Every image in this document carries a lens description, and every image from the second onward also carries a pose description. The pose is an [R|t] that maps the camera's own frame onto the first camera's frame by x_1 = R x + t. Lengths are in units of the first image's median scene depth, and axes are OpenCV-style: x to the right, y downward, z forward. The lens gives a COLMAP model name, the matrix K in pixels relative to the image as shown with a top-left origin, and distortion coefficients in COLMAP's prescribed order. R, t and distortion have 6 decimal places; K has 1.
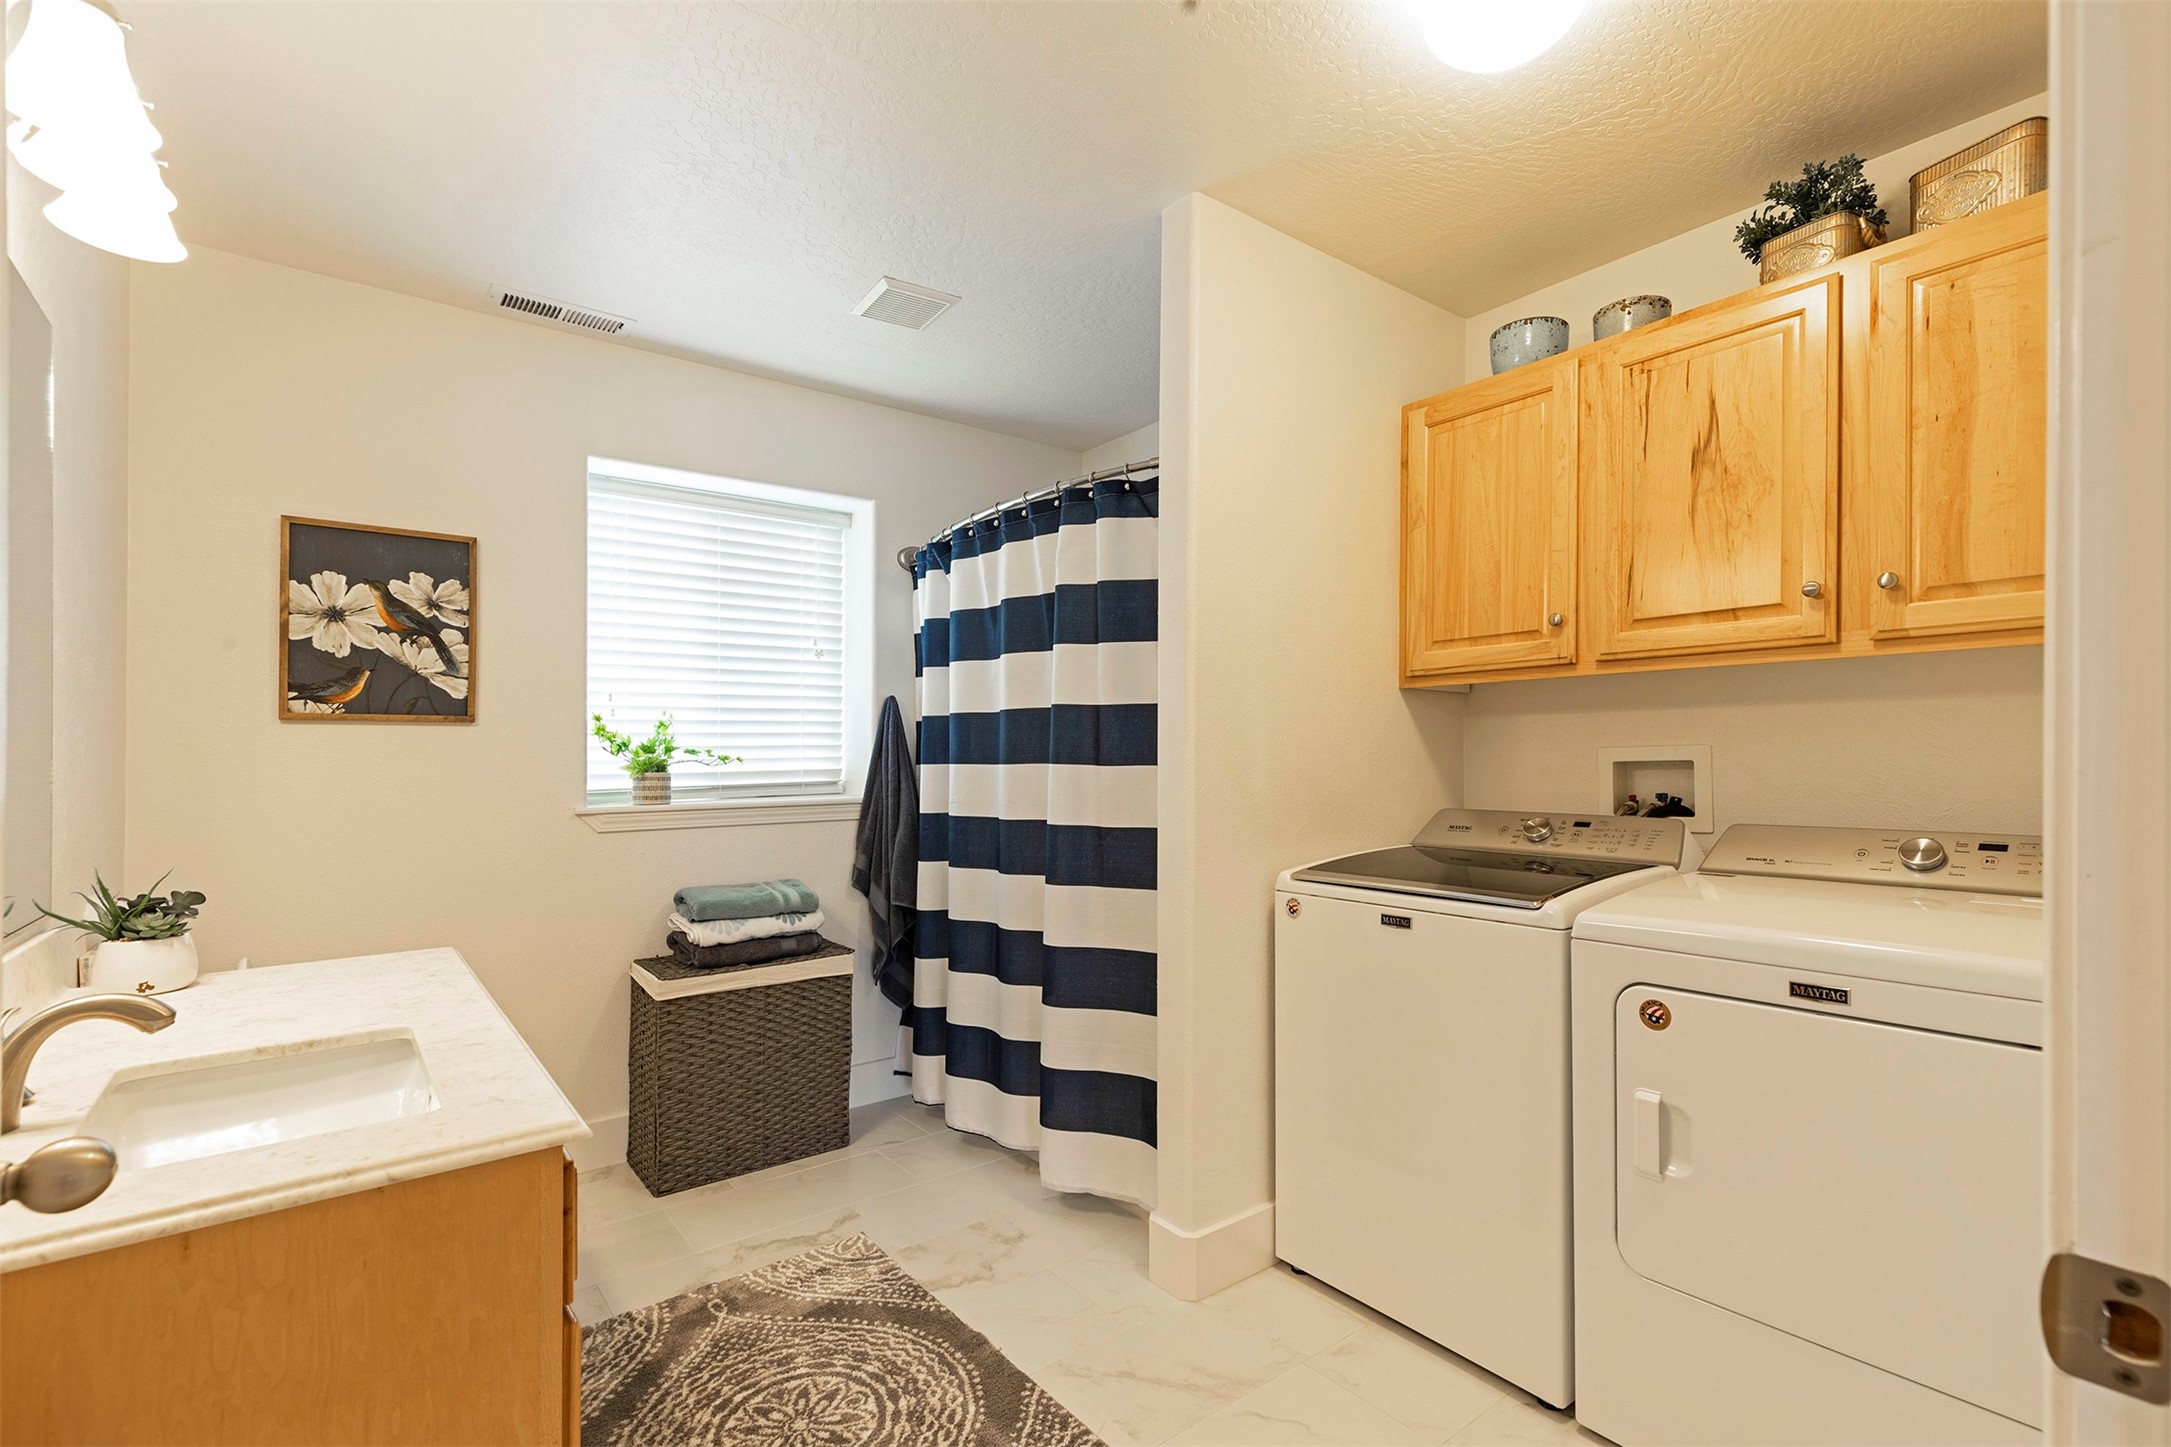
lens RADIAL K [[967.6, 0, 1095.5], [0, 967.6, 756.5], [0, 0, 1]] dist [0.003266, 0.000102]
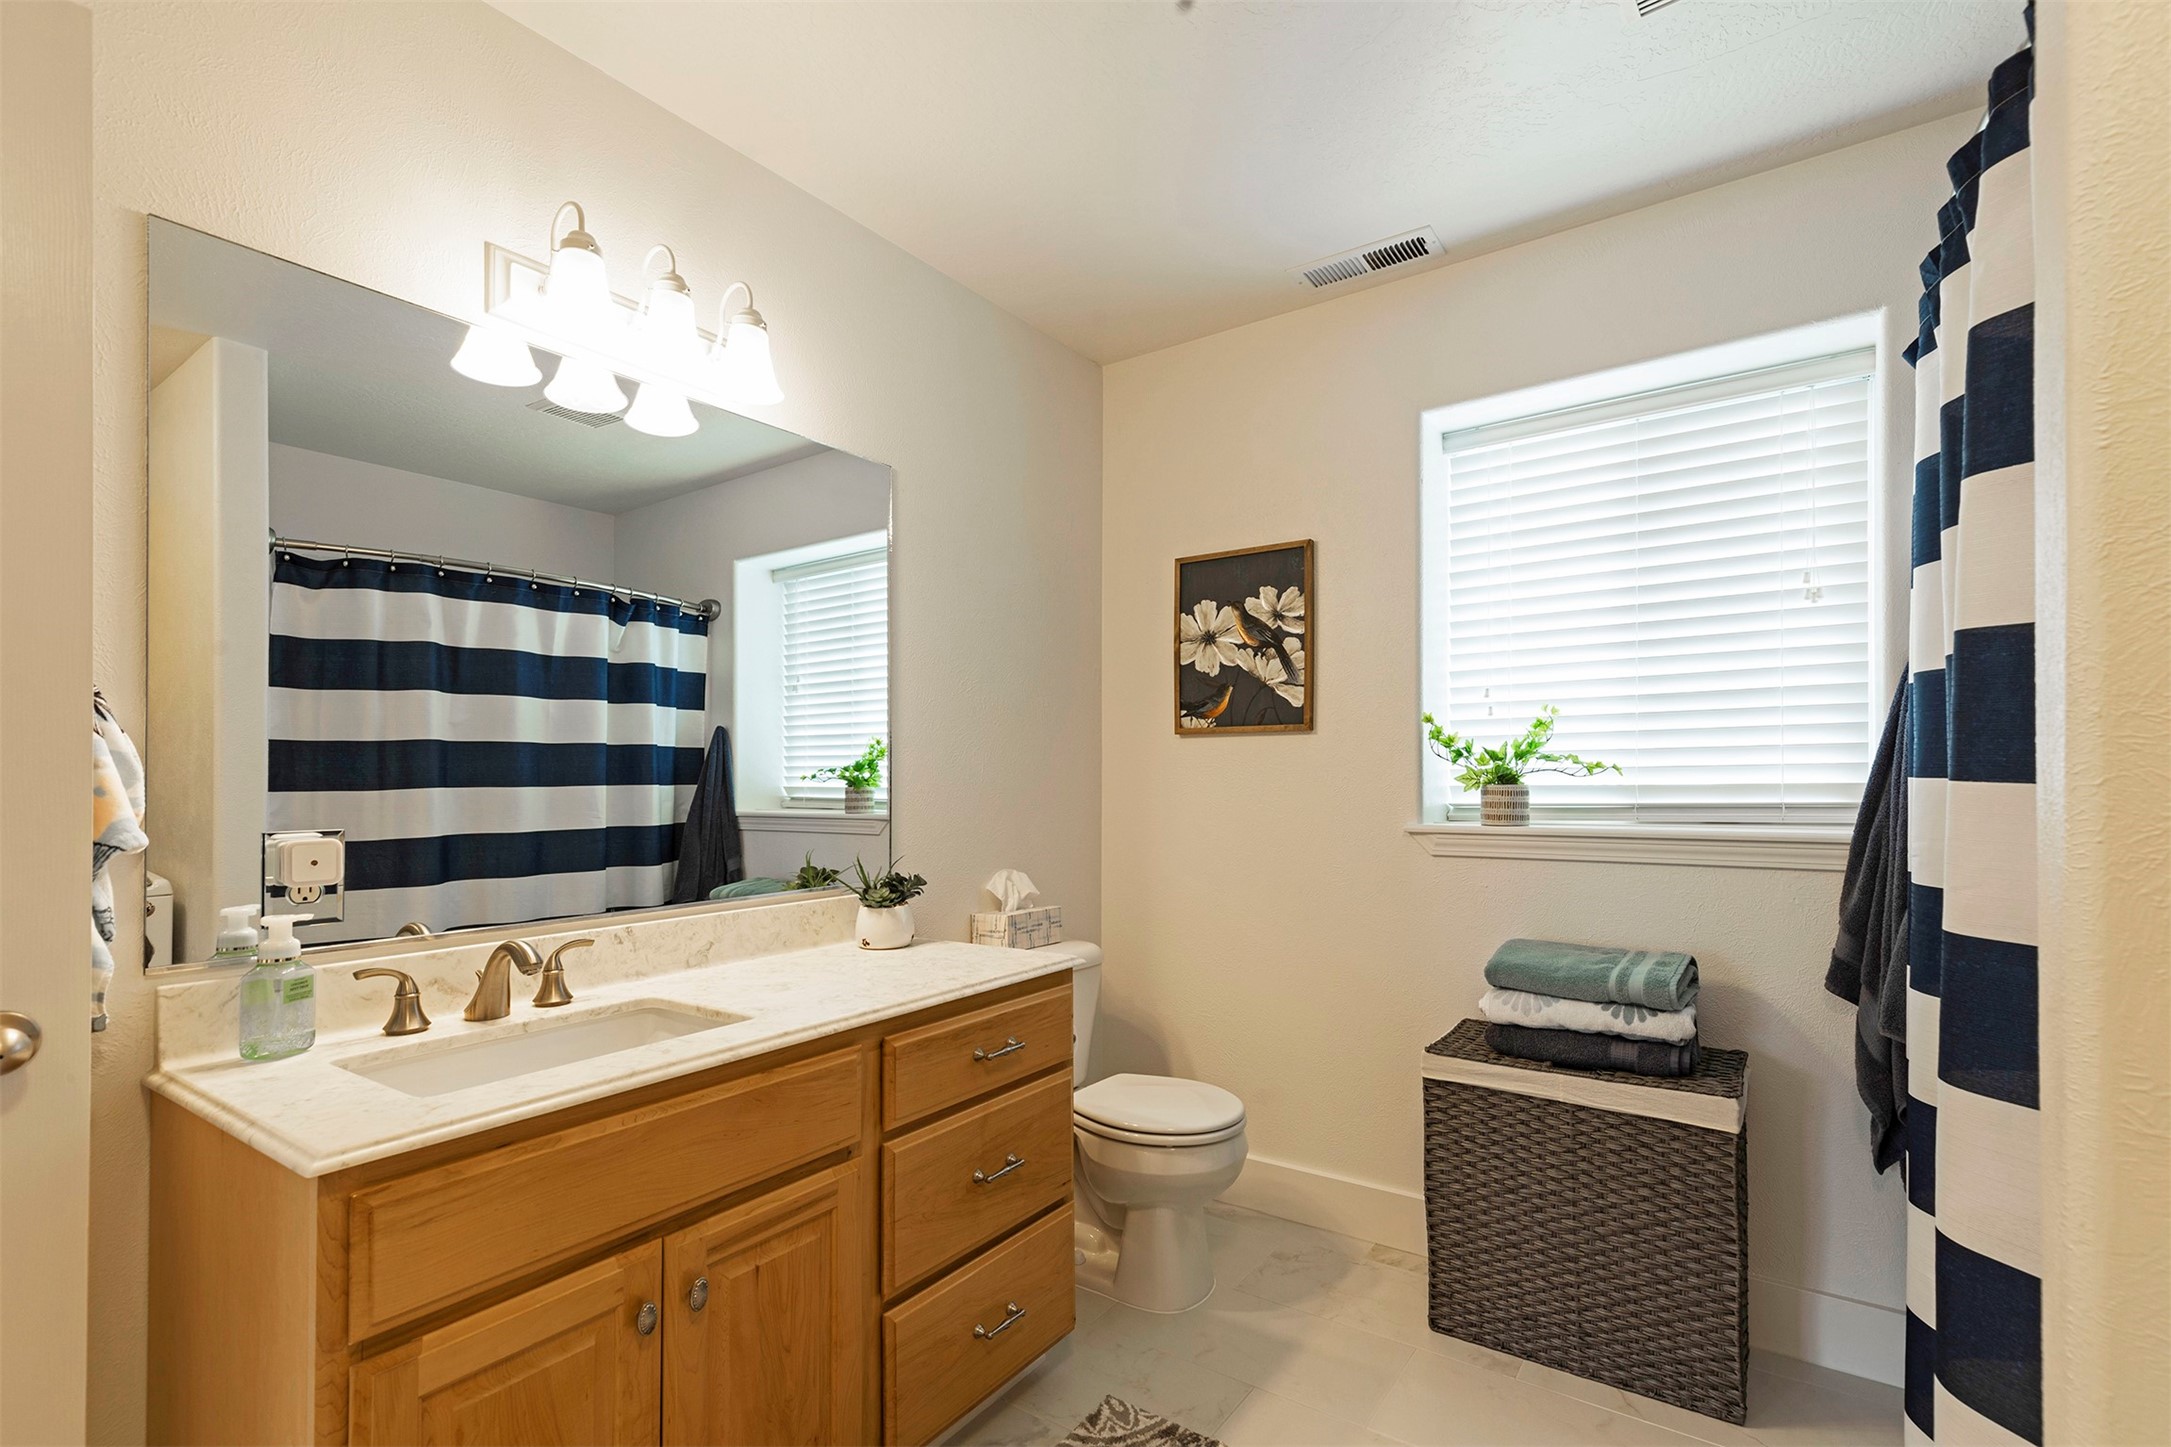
lens RADIAL K [[967.6, 0, 1095.5], [0, 967.6, 756.5], [0, 0, 1]] dist [0.003266, 0.000102]
pose [[0.305711, -0.011916, -0.952050, 0.213321], [0.006489, 0.999925, -0.010432, -0.000375], [0.952102, -0.002989, 0.305766, 0.503735]]
